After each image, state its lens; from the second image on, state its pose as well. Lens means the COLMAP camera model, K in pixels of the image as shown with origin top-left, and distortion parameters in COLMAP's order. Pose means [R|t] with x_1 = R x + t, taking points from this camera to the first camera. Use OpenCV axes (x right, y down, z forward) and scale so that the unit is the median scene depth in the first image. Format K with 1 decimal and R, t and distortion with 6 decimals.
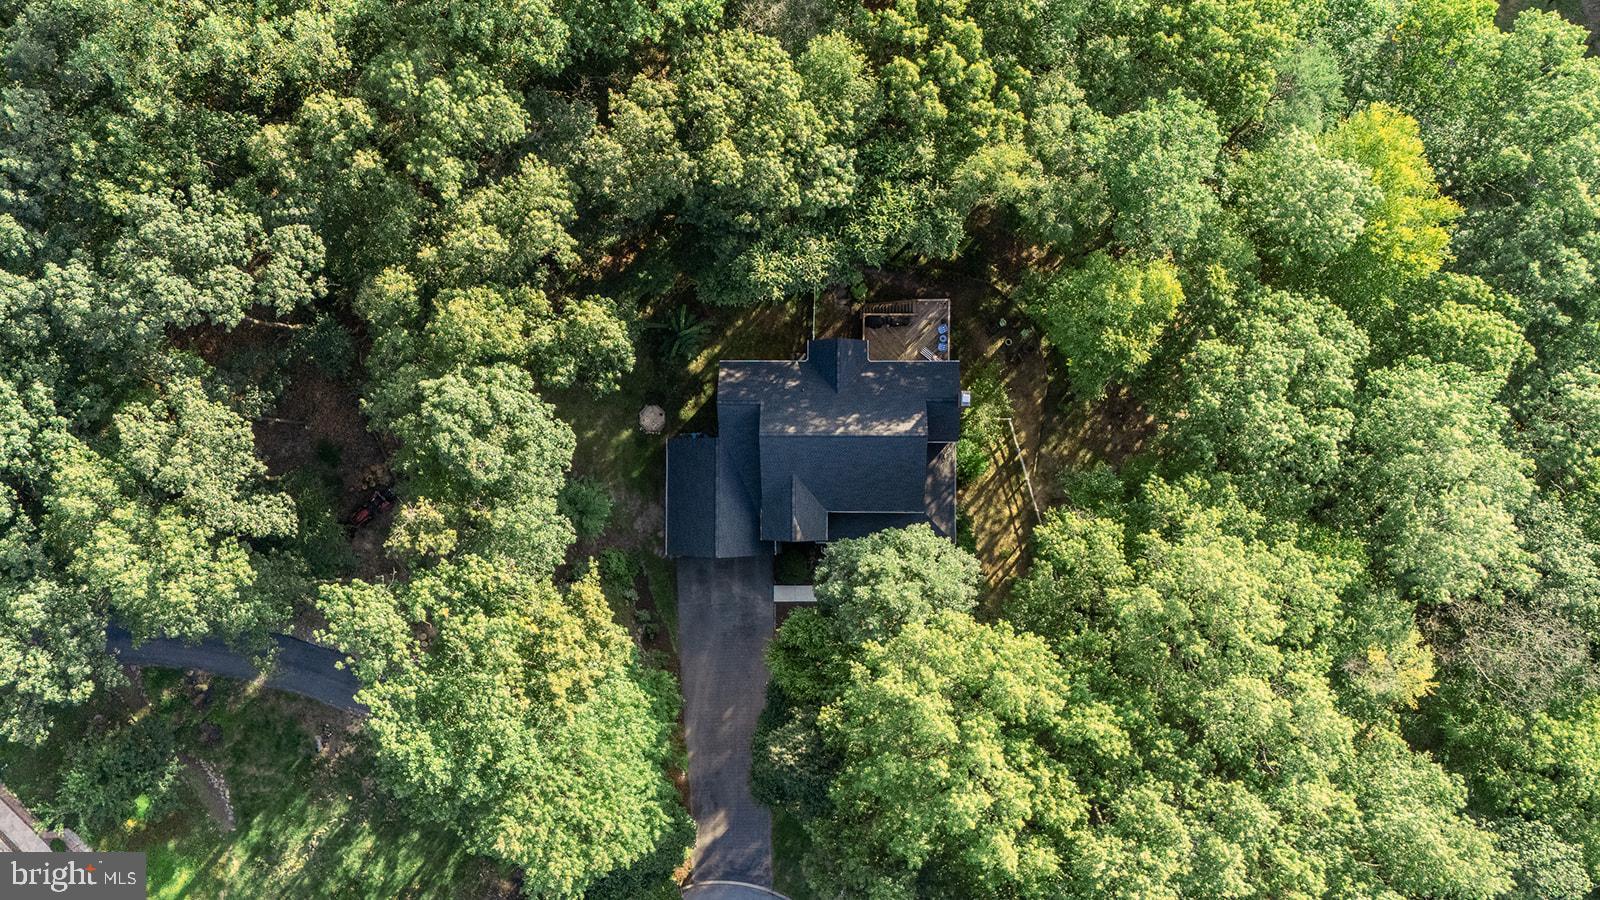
lens RADIAL K [[1307.0, 0, 809.7], [0, 1307.0, 448.4], [0, 0, 1]] dist [0.049950, -0.056516]
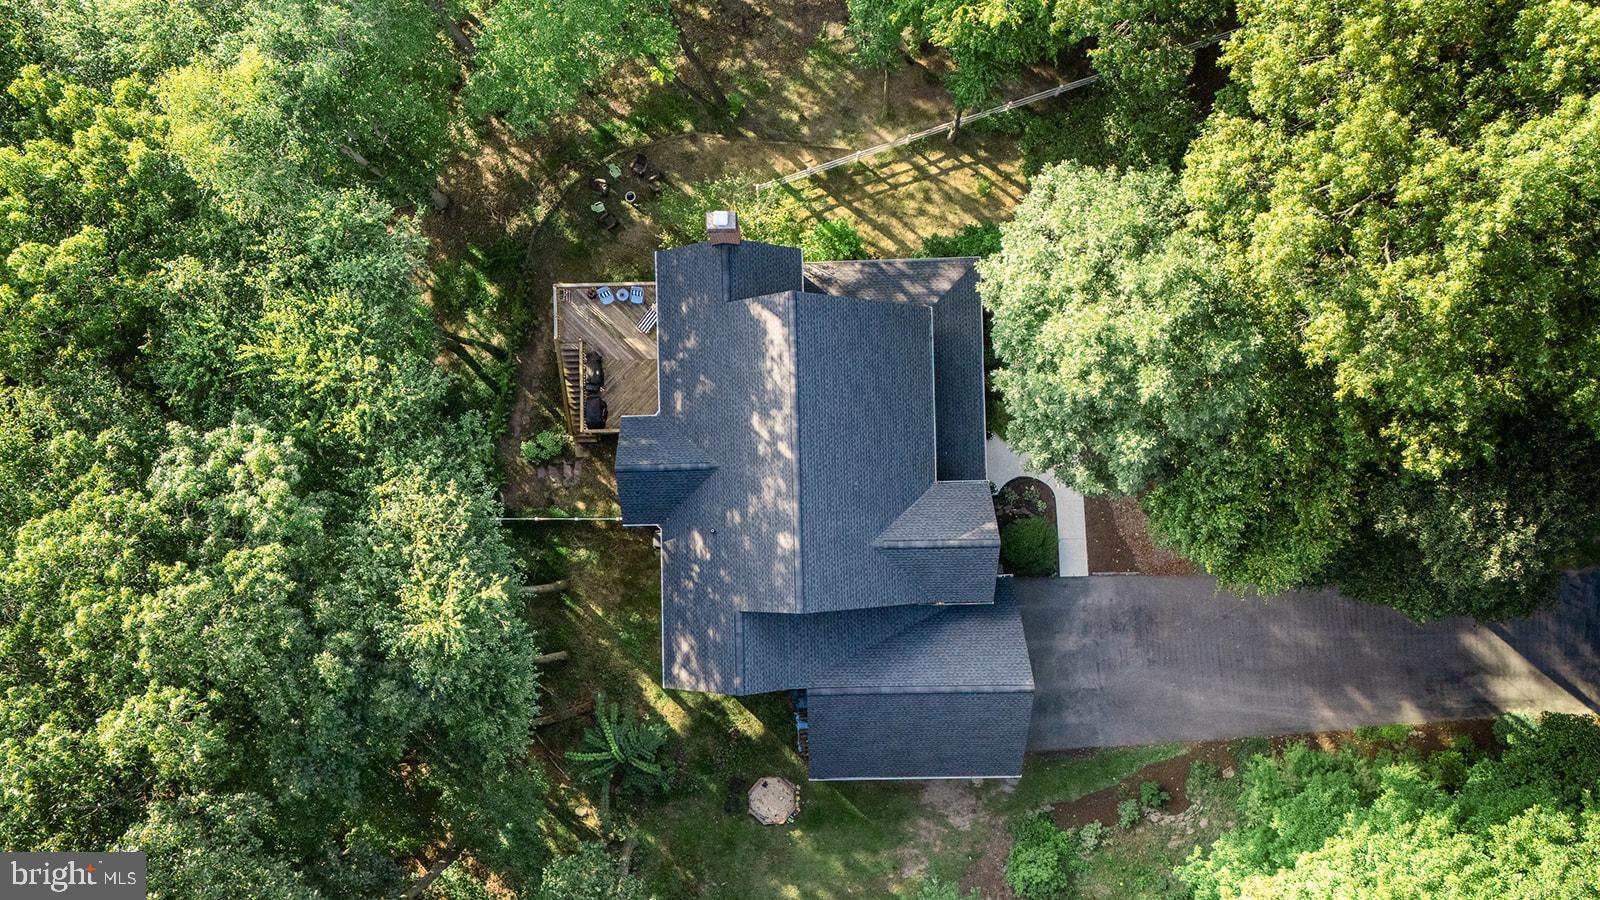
lens RADIAL K [[1202.7, 0, 777.7], [0, 1202.7, 447.9], [0, 0, 1]] dist [0.041773, -0.031368]
pose [[-0.026843, -0.996843, 0.074724, -0.009504], [0.999612, -0.027323, -0.005415, -0.017065], [0.007439, 0.074550, 0.997190, 0.582784]]
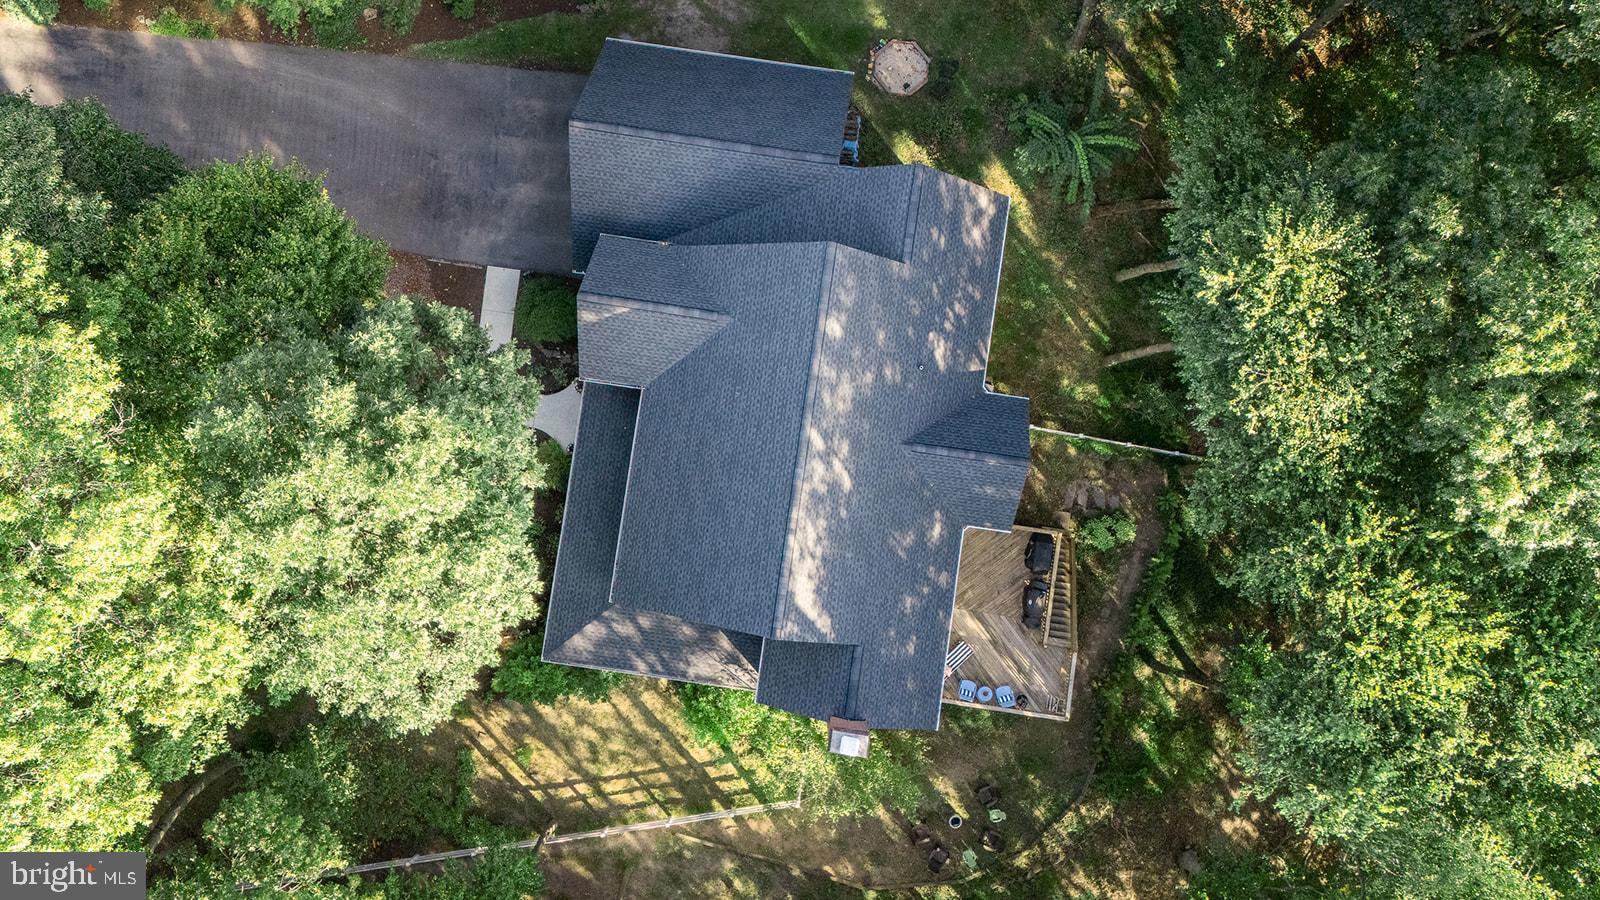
lens RADIAL K [[1307.0, 0, 802.0], [0, 1307.0, 452.6], [0, 0, 1]] dist [0.049950, -0.056516]
pose [[-0.137089, 0.990325, -0.021499, 0.043540], [-0.990245, -0.136467, 0.028132, -0.024952], [0.024926, 0.025146, 0.999373, 0.648678]]
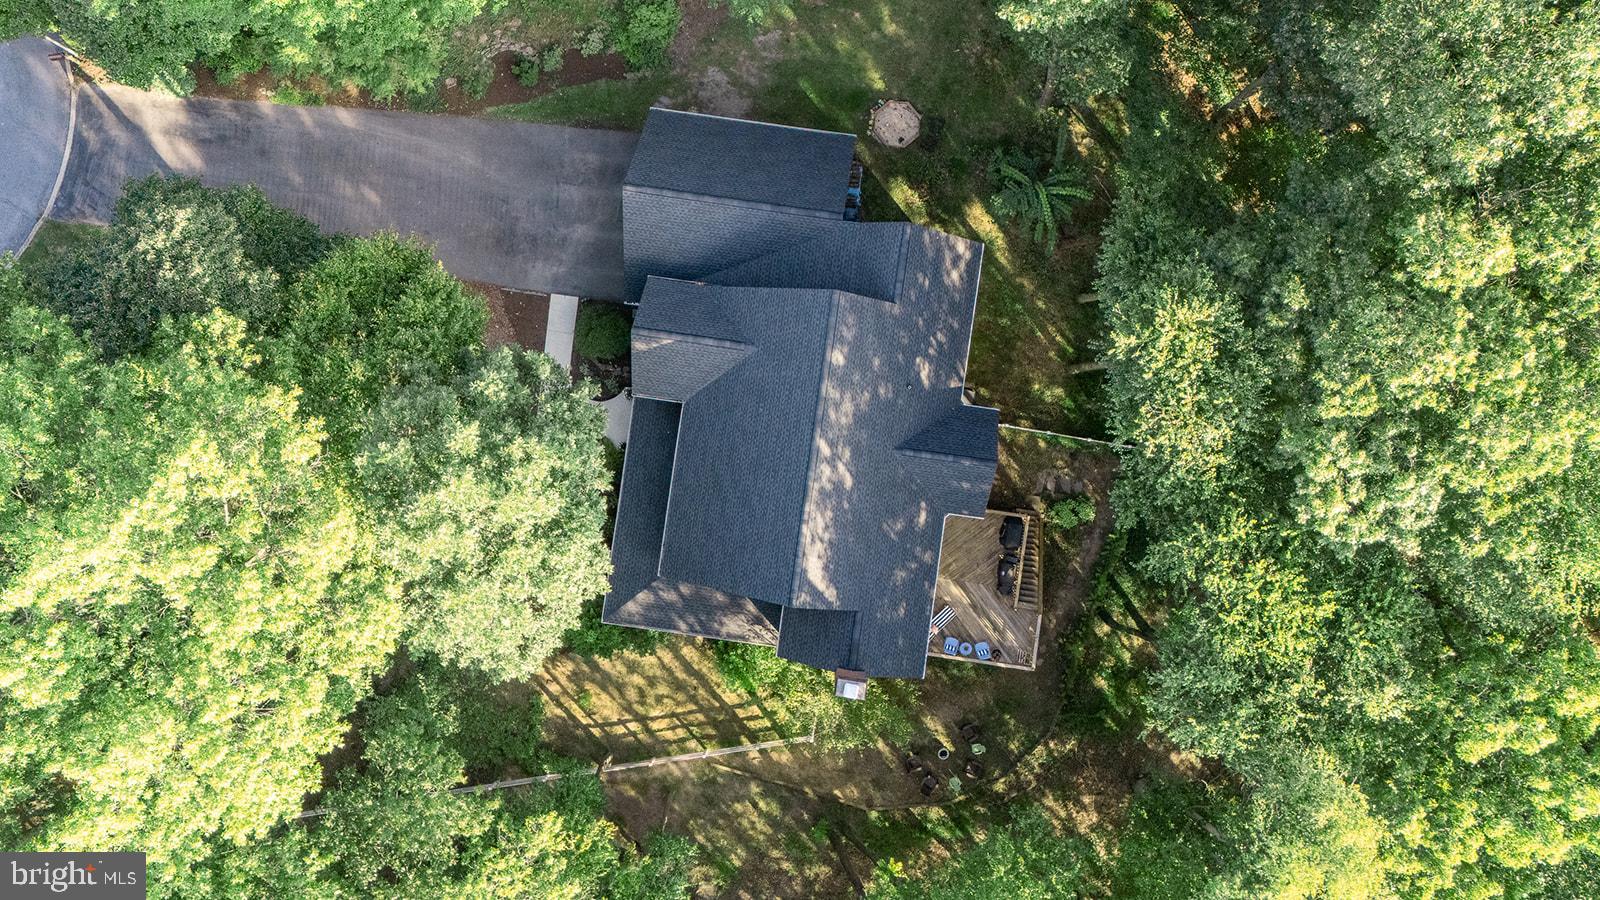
lens RADIAL K [[1307.0, 0, 802.0], [0, 1307.0, 451.8], [0, 0, 1]] dist [0.049950, -0.056516]
pose [[-0.133607, 0.990876, 0.017704, 0.020628], [-0.990284, -0.134180, 0.036521, -0.027880], [0.038563, -0.012653, 0.999176, 0.530130]]
